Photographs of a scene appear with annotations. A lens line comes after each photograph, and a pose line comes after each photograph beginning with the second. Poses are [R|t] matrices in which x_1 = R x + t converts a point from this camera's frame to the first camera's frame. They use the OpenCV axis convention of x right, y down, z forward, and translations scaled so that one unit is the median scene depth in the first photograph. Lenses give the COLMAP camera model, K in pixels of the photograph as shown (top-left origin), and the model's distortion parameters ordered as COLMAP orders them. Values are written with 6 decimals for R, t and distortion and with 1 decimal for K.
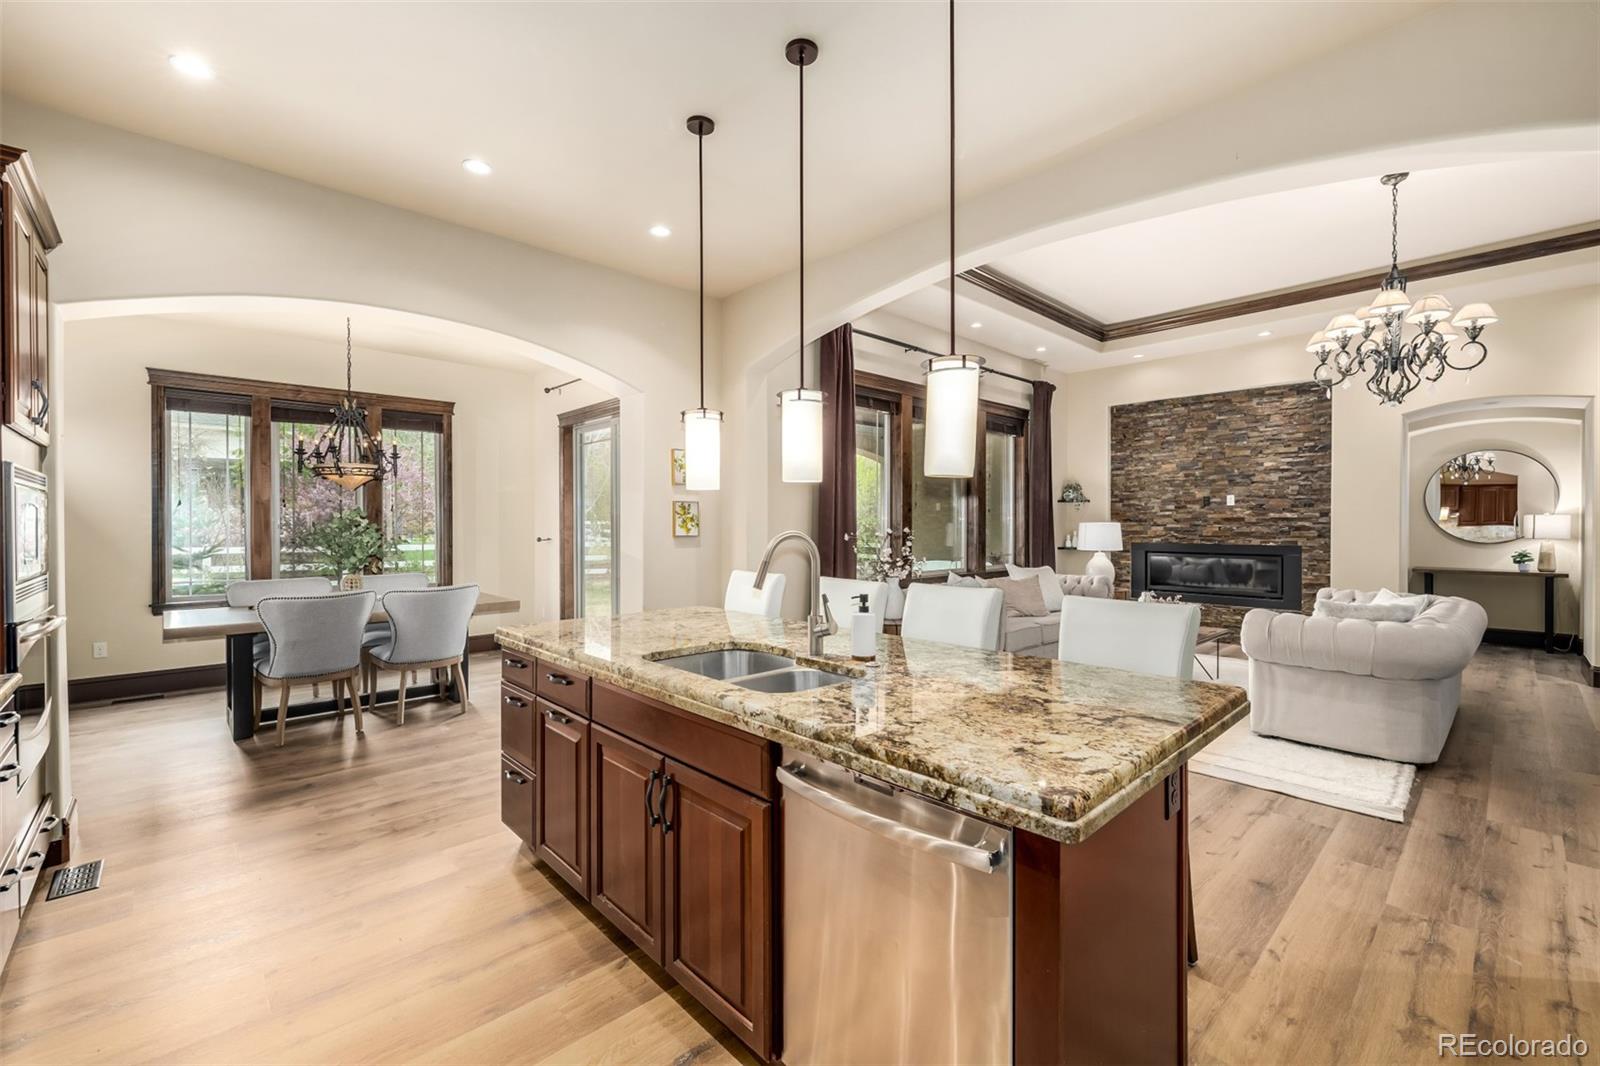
lens RADIAL K [[672.0, 0, 789.2], [0, 672.0, 531.6], [0, 0, 1]] dist [0.004543, 0.000604]
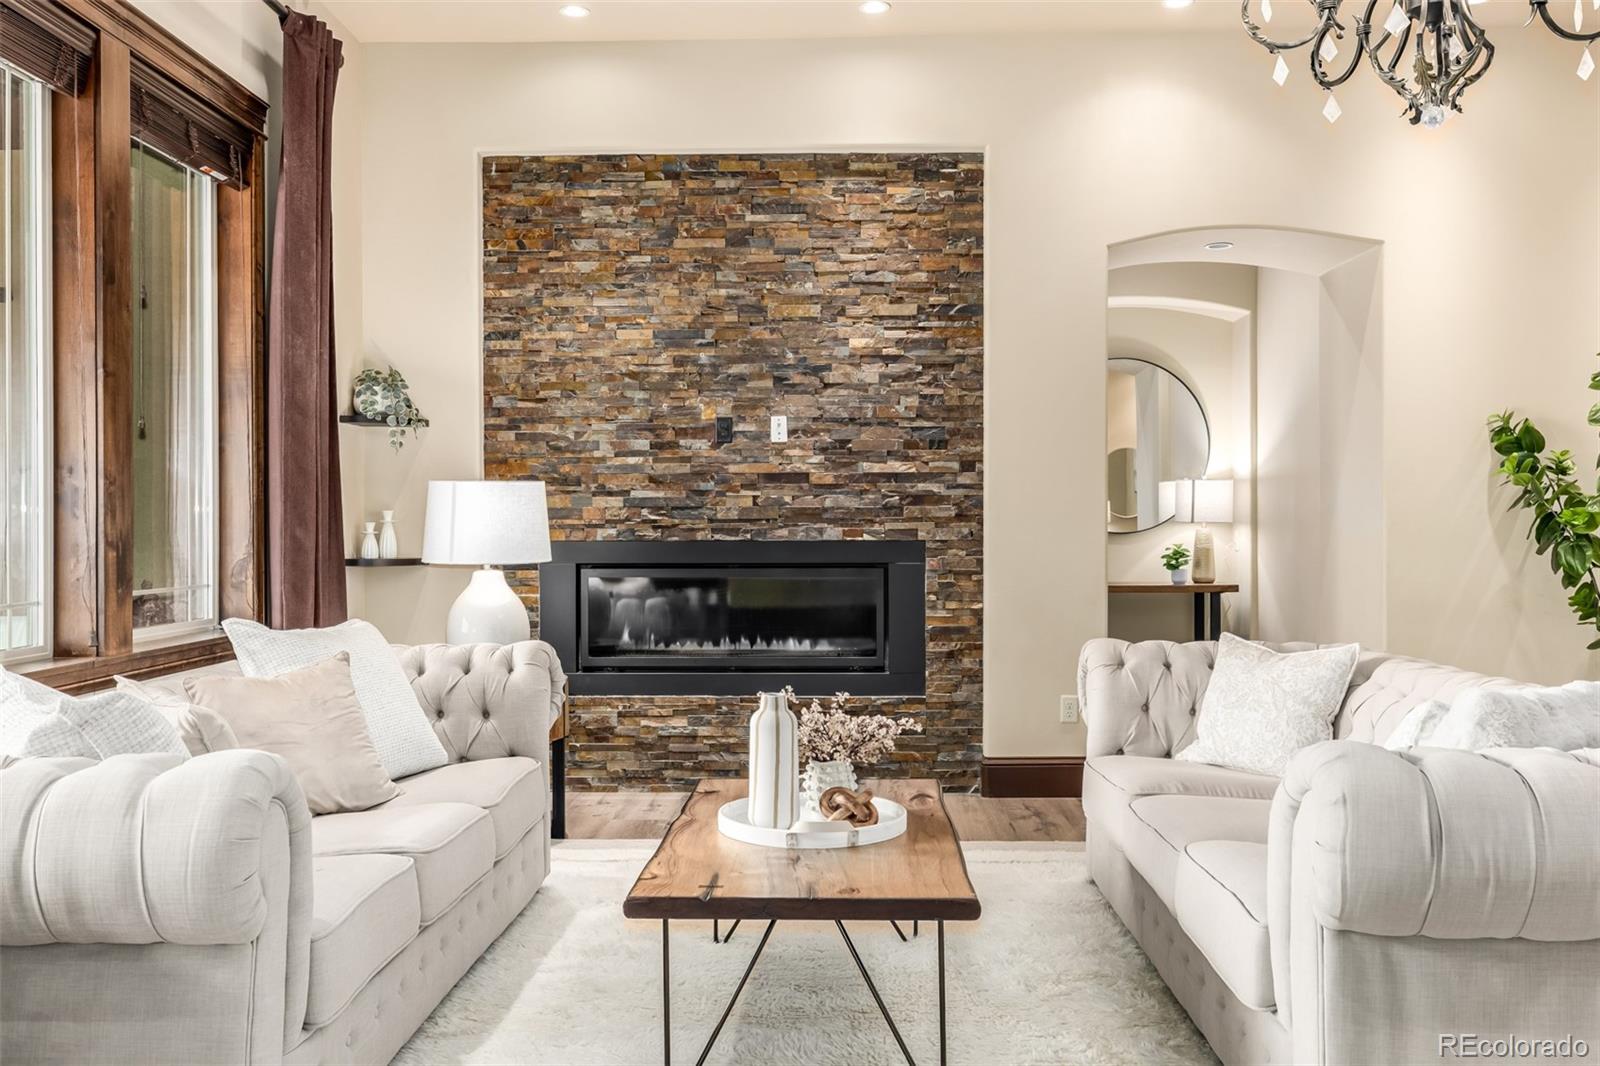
lens RADIAL K [[1349.8, 0, 803.0], [0, 1349.8, 526.7], [0, 0, 1]] dist [-0.004409, -0.001171]
pose [[0.686561, -0.002009, 0.727070, 0.088672], [0.011224, 0.999906, -0.007835, 0.017295], [-0.726986, 0.013539, 0.686519, 0.446082]]
